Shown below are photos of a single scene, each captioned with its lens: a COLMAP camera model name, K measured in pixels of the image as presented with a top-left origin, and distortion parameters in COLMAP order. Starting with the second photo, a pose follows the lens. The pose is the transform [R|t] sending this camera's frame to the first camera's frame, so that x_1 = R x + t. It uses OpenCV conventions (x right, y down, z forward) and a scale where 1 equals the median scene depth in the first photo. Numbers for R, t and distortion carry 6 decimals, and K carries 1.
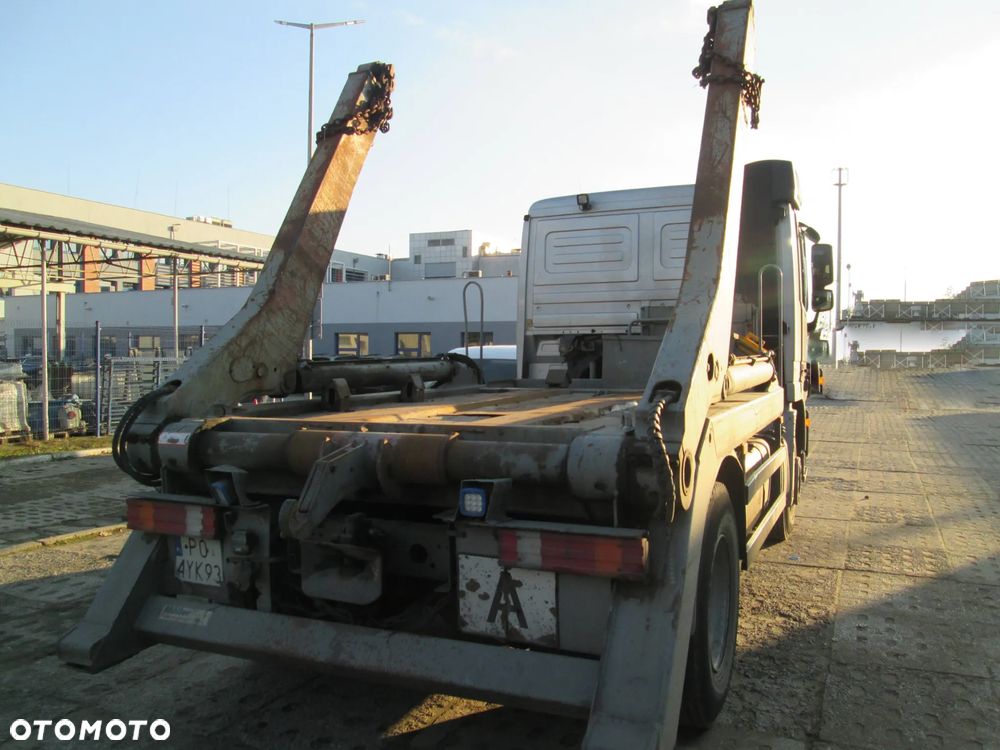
lens RADIAL K [[837.2, 0, 500.0], [0, 837.2, 375.0], [0, 0, 1]] dist [-0.052112, 0.045870]
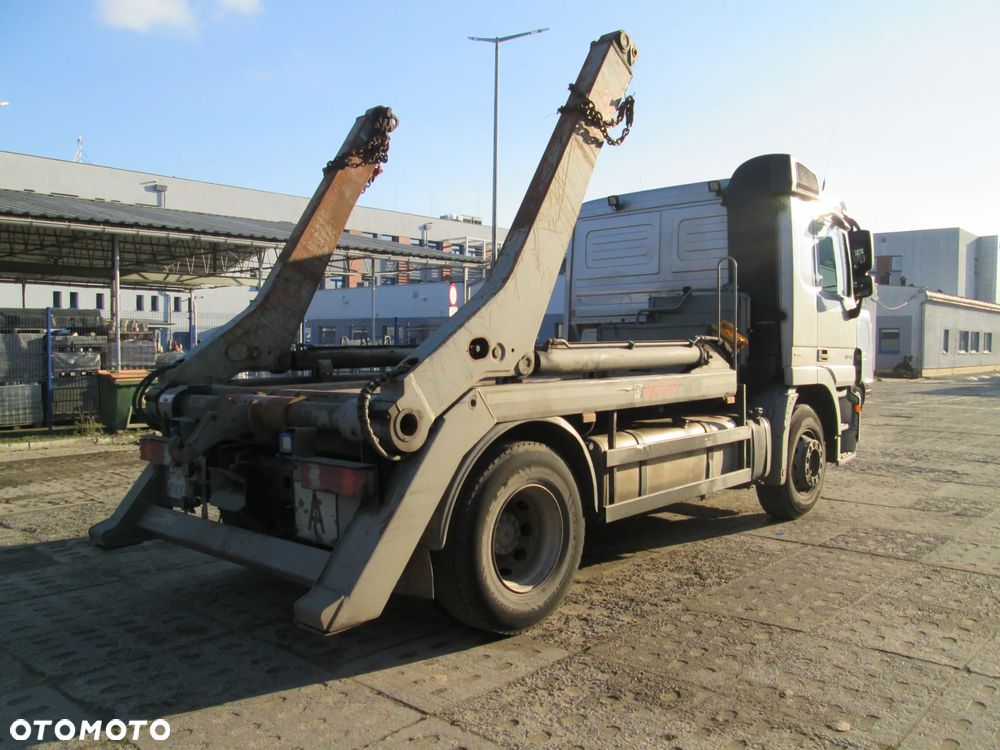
lens RADIAL K [[837.2, 0, 500.0], [0, 837.2, 375.0], [0, 0, 1]] dist [-0.052112, 0.045870]
pose [[0.951341, 0.009857, -0.307984, 0.467677], [-0.005748, 0.999882, 0.014248, 0.008318], [0.308088, -0.011785, 0.951285, -0.154226]]
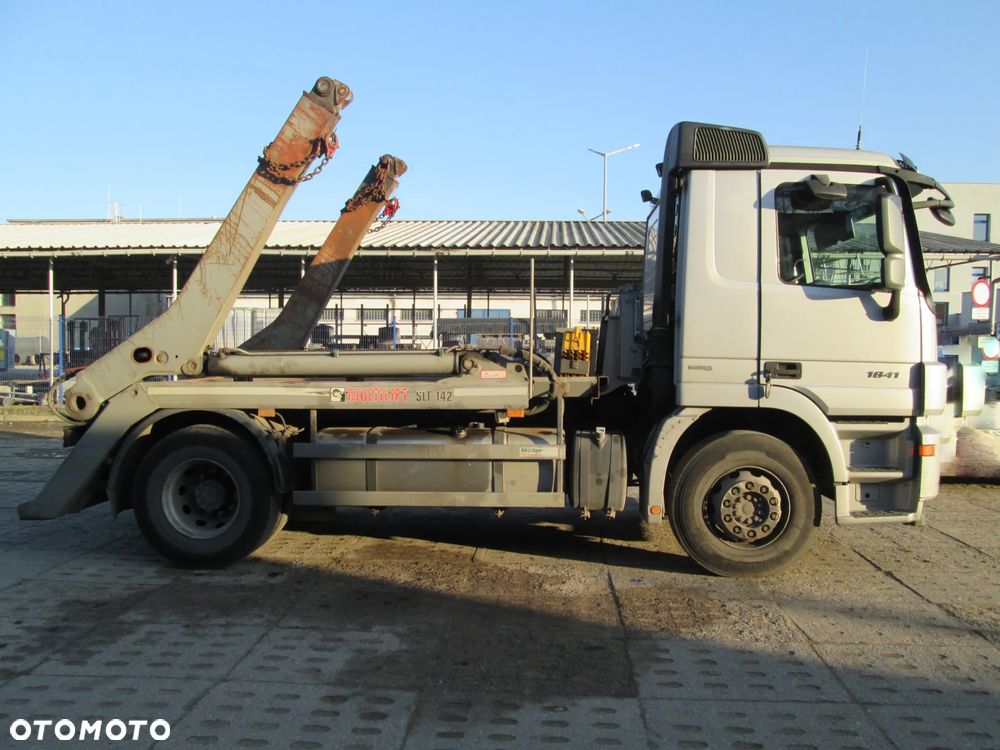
lens RADIAL K [[828.5, 0, 500.0], [0, 828.5, 375.0], [0, 0, 1]] dist [-0.040611, -0.009837]
pose [[0.370699, 0.036438, -0.928038, 1.530046], [-0.025868, 0.999247, 0.028901, -0.026549], [0.928393, 0.013293, 0.371362, 0.724405]]
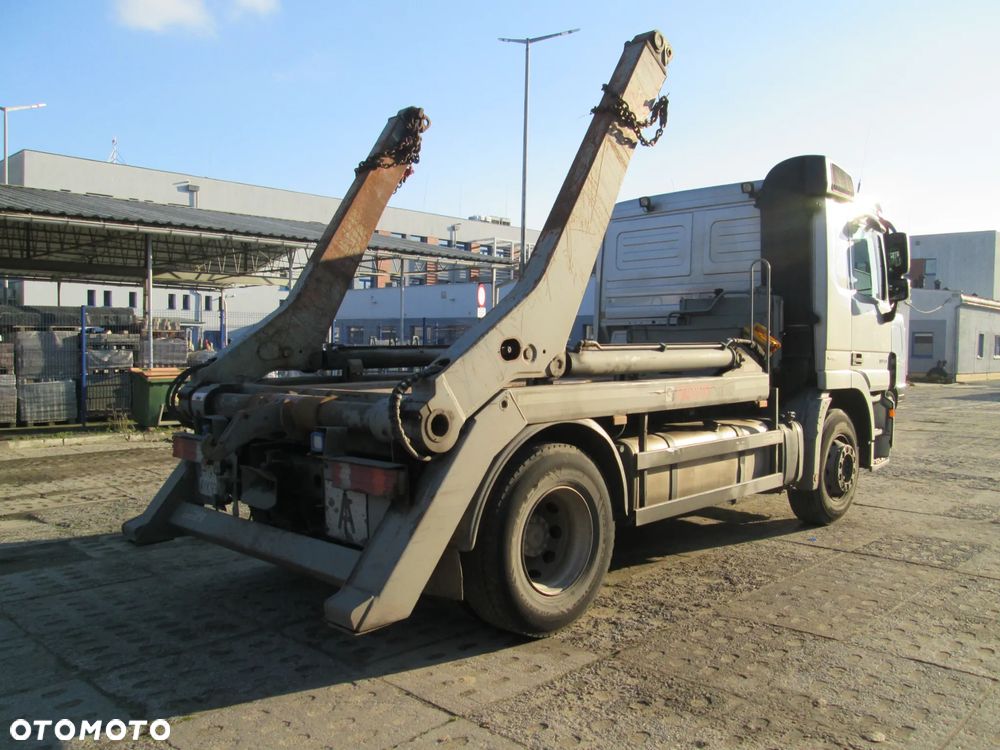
lens RADIAL K [[837.2, 0, 500.0], [0, 837.2, 375.0], [0, 0, 1]] dist [-0.052112, 0.045870]
pose [[0.940871, 0.018009, -0.338285, 0.462176], [-0.014333, 0.999808, 0.013362, 0.008212], [0.338461, -0.007723, 0.940949, -0.152914]]
